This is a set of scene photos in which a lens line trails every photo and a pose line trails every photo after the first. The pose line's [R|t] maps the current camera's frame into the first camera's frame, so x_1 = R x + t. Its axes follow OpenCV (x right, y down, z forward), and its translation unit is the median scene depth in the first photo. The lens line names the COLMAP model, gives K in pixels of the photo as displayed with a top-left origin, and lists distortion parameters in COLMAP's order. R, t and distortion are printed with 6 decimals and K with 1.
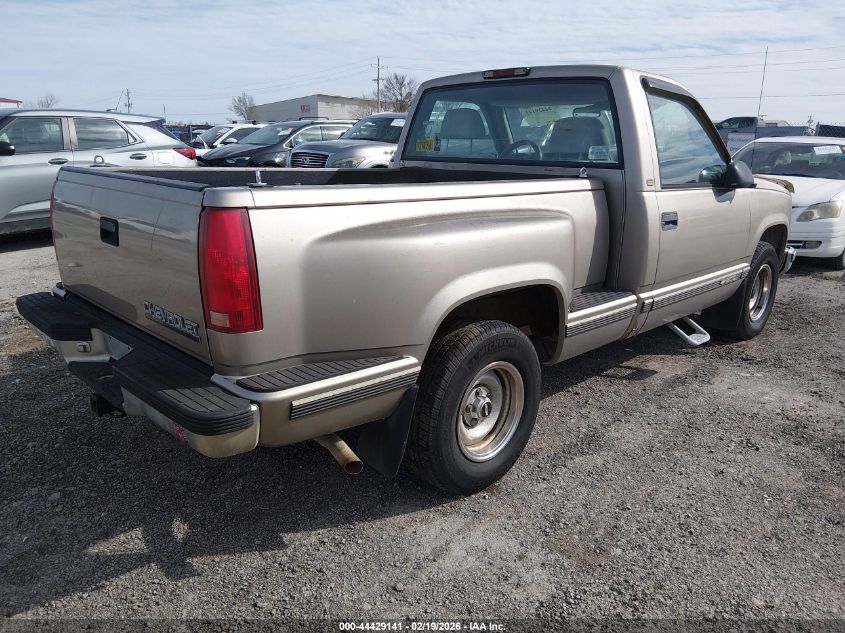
lens RADIAL K [[665.0, 0, 422.5], [0, 665.0, 316.5], [0, 0, 1]] dist [0.105884, -0.207446]
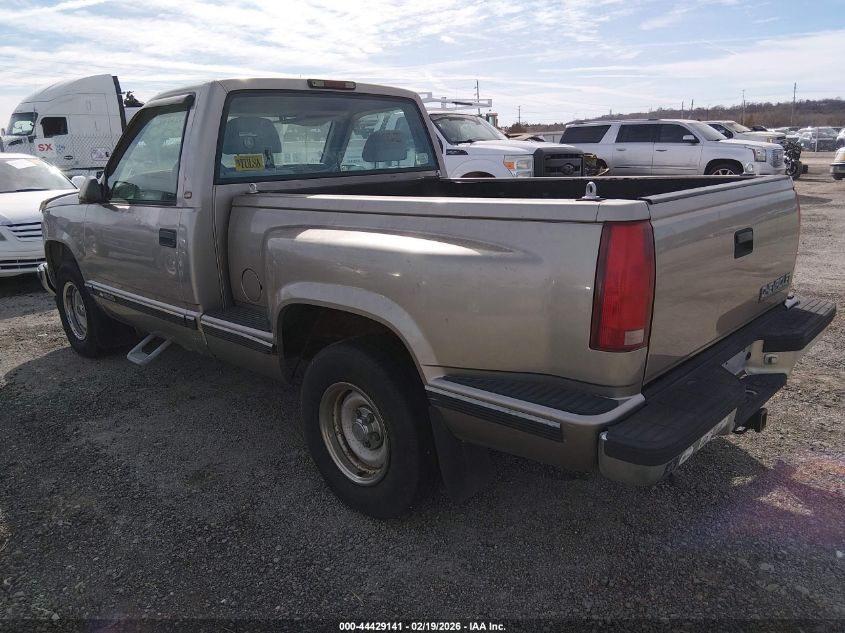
lens RADIAL K [[665.0, 0, 422.5], [0, 665.0, 316.5], [0, 0, 1]] dist [0.105884, -0.207446]
pose [[-0.055345, -0.242767, 0.968504, -1.121856], [0.305856, 0.919238, 0.247896, -0.307521], [-0.950468, 0.309943, 0.023376, 1.163583]]
